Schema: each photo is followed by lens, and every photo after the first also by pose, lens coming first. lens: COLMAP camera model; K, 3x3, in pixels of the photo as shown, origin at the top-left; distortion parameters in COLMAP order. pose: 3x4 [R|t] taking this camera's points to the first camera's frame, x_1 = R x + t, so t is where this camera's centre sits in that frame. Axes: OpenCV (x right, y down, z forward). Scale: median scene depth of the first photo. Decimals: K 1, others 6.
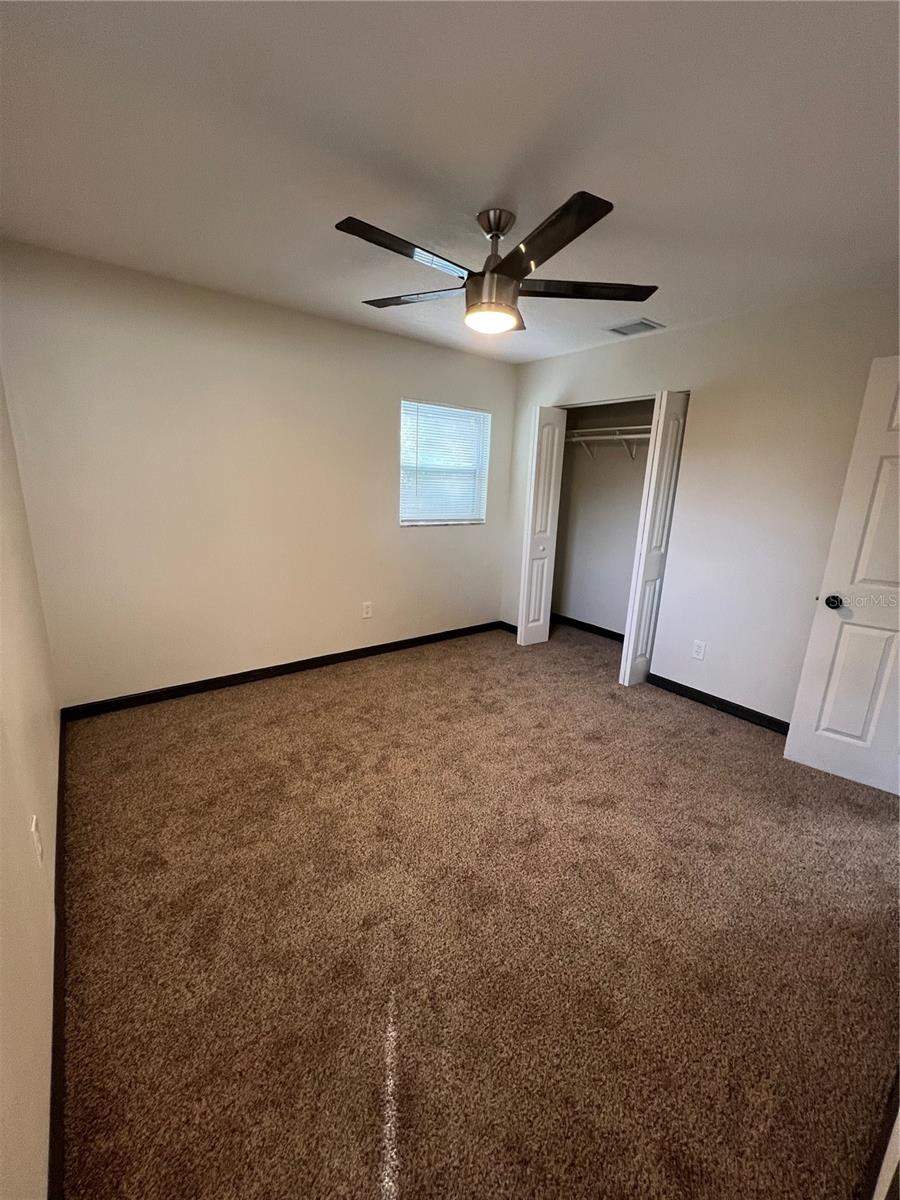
lens RADIAL K [[482.2, 0, 455.9], [0, 482.2, 600.7], [0, 0, 1]] dist [-0.003866, 0.000917]
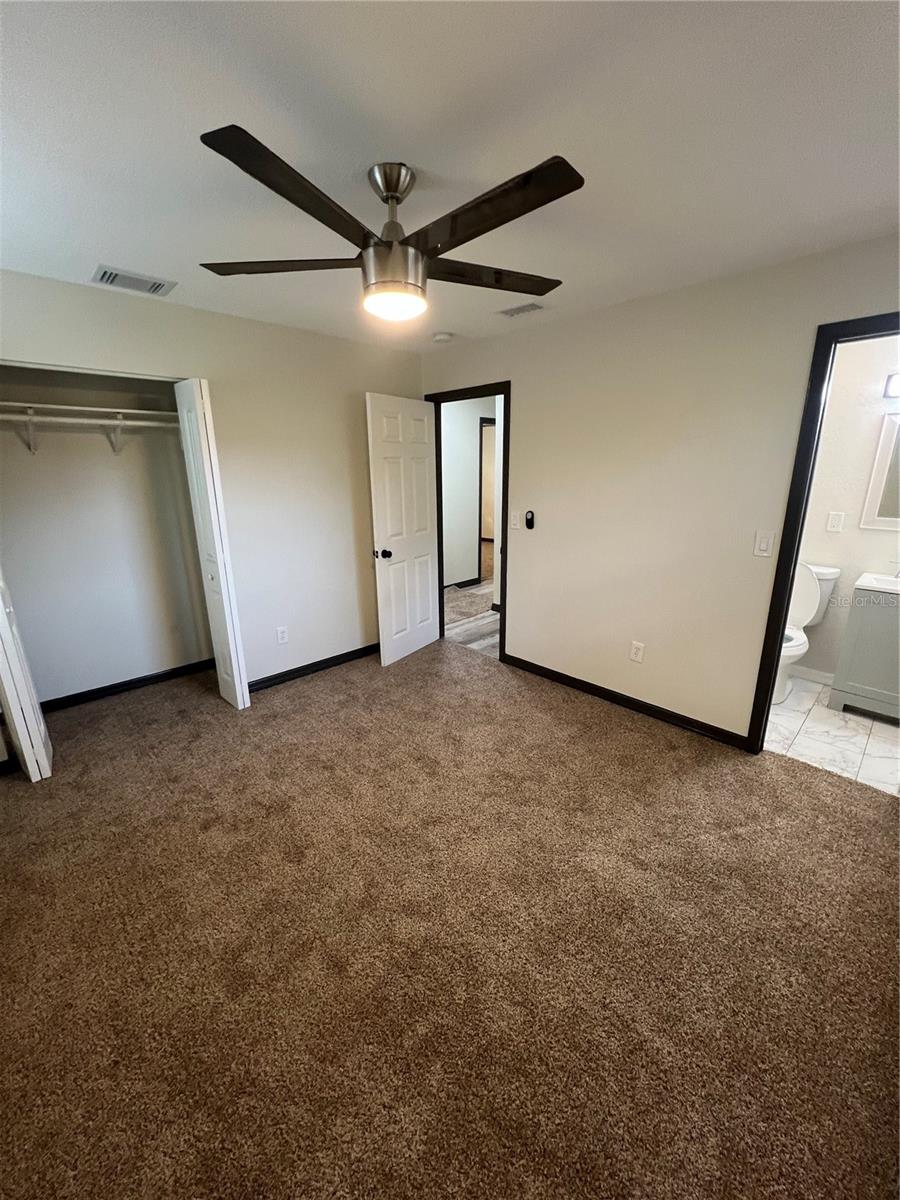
lens RADIAL K [[482.2, 0, 450.1], [0, 482.2, 597.5], [0, 0, 1]] dist [-0.003866, 0.000917]
pose [[-0.114678, -0.298950, 0.947353, -0.626552], [0.245149, 0.915634, 0.318616, -0.265639], [-0.962679, 0.268781, -0.031716, 0.776332]]
